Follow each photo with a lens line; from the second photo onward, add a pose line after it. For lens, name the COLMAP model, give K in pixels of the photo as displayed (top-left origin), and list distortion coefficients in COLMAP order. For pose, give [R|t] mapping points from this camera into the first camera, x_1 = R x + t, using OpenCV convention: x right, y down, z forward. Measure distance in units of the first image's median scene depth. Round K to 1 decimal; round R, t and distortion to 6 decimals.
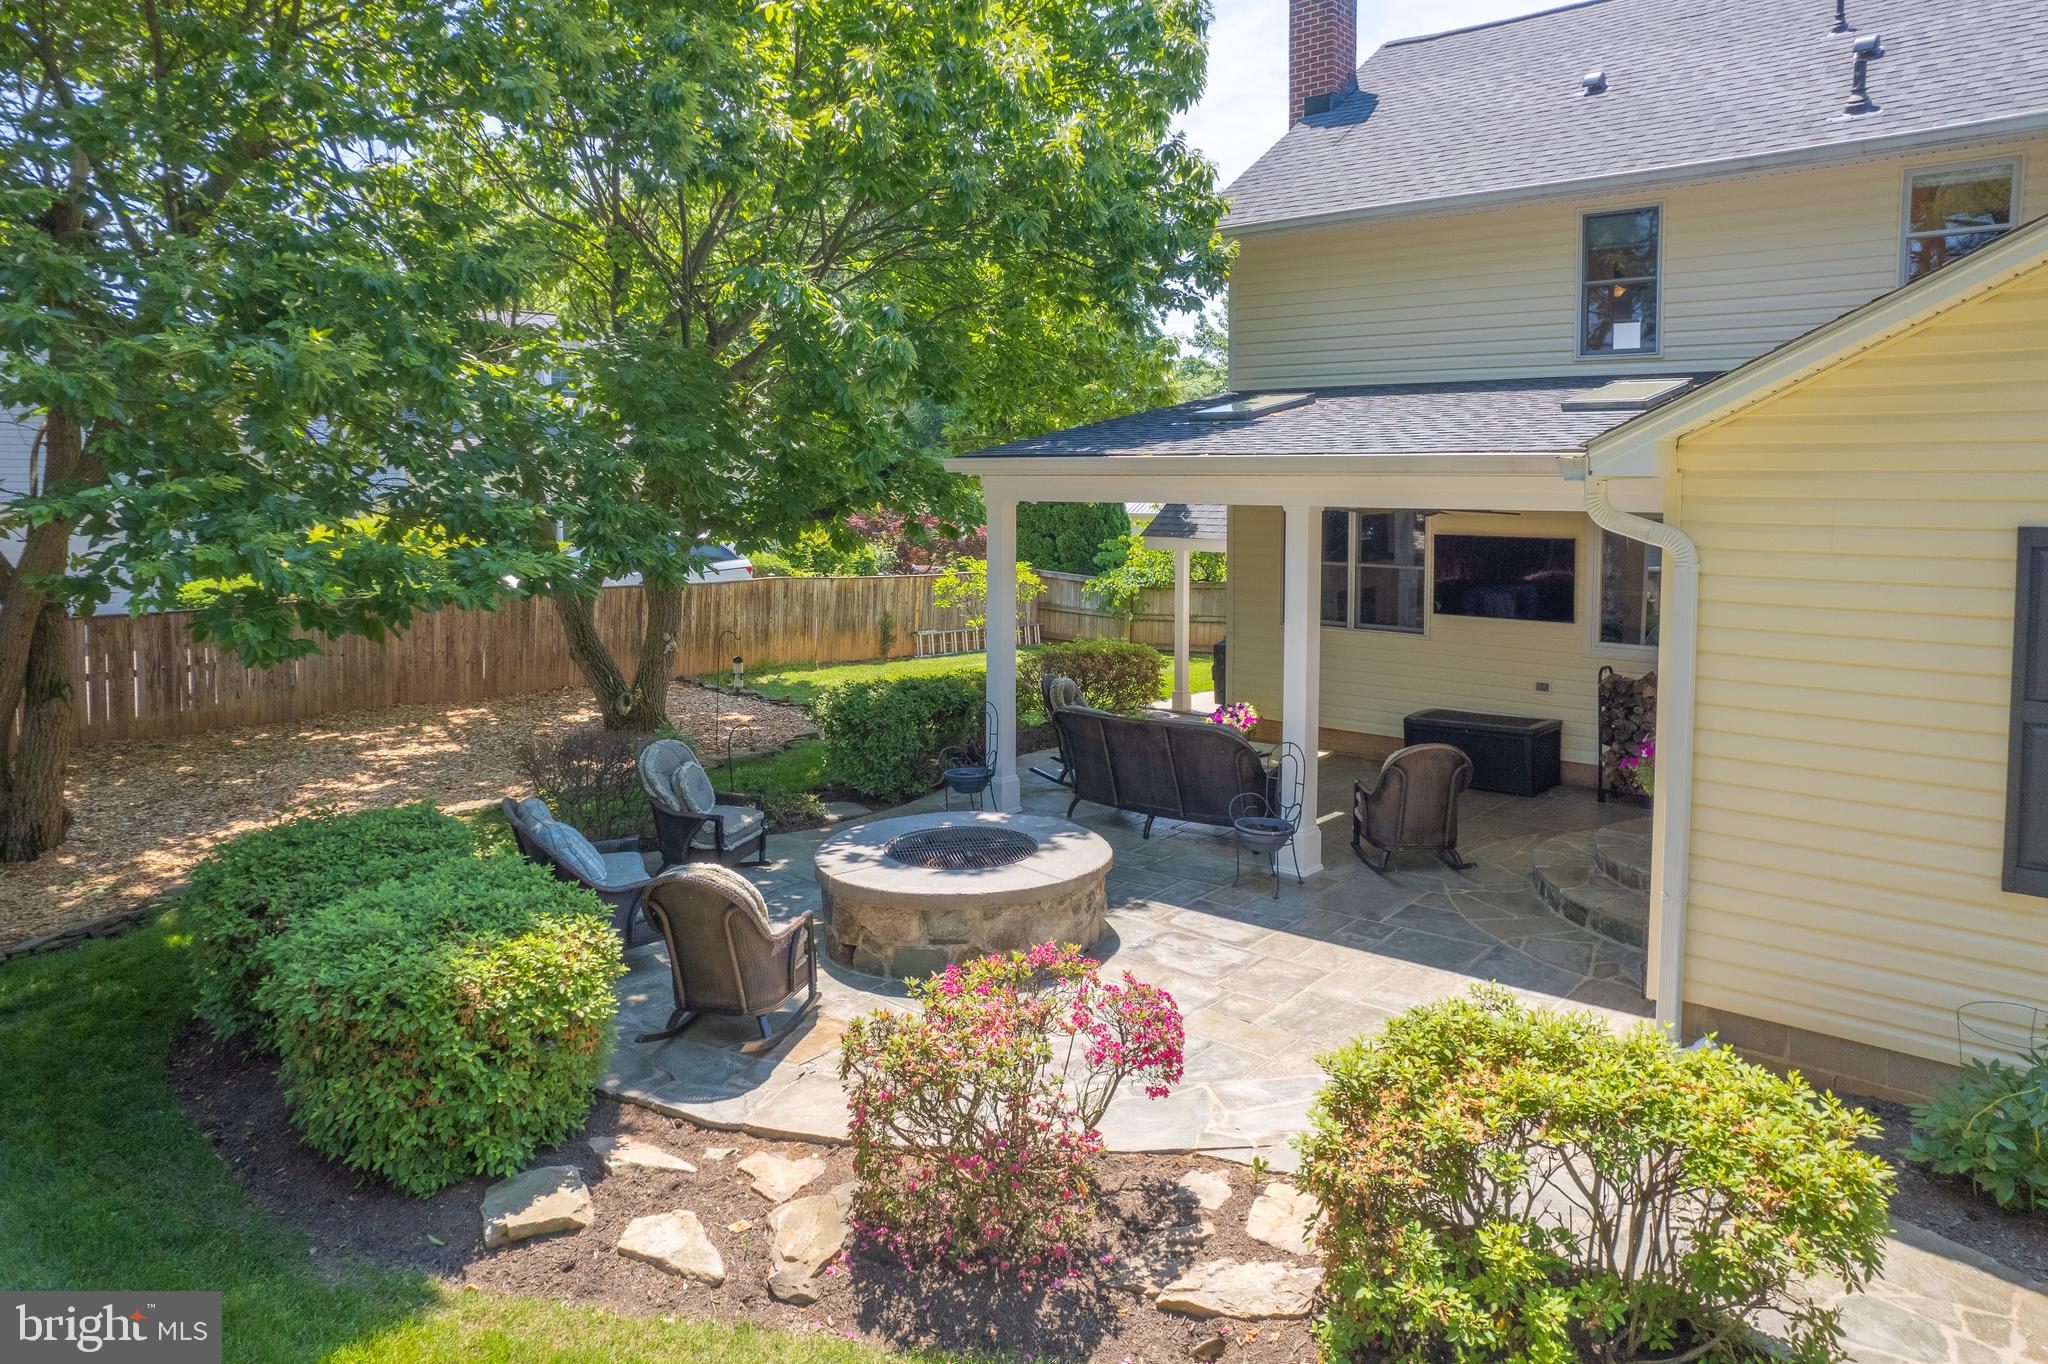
lens RADIAL K [[1314.7, 0, 1053.5], [0, 1314.7, 682.0], [0, 0, 1]] dist [-0.051987, 0.027974]
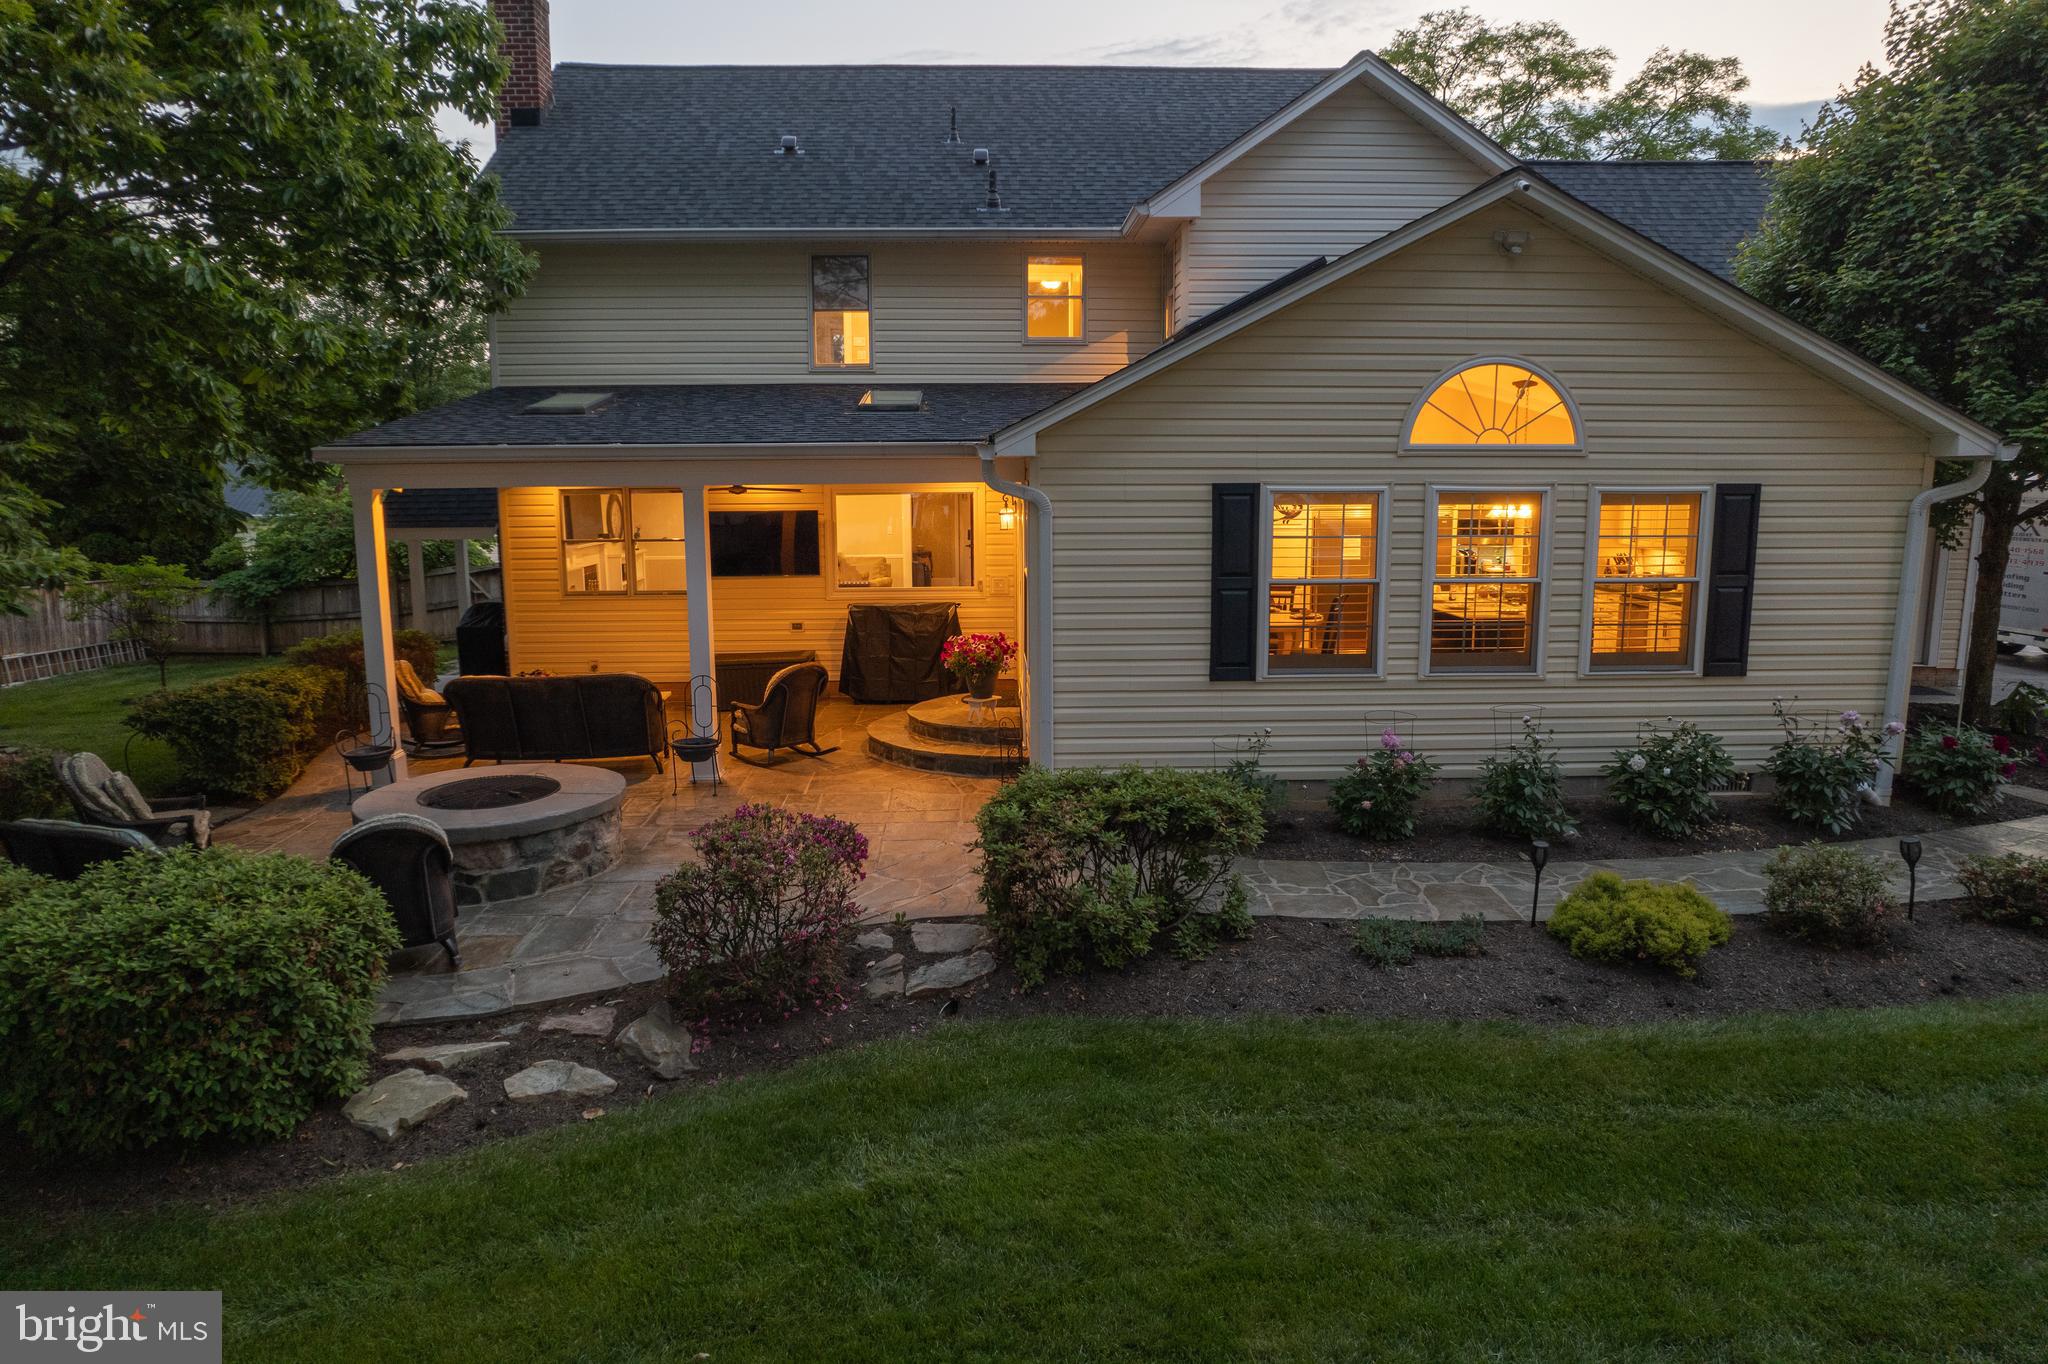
lens RADIAL K [[1314.7, 0, 1053.5], [0, 1314.7, 682.0], [0, 0, 1]] dist [-0.051987, 0.027974]
pose [[0.709889, -0.113474, 0.695113, -0.698184], [0.110873, 0.992635, 0.048814, 0.045988], [-0.695532, 0.042416, 0.717242, -0.202450]]
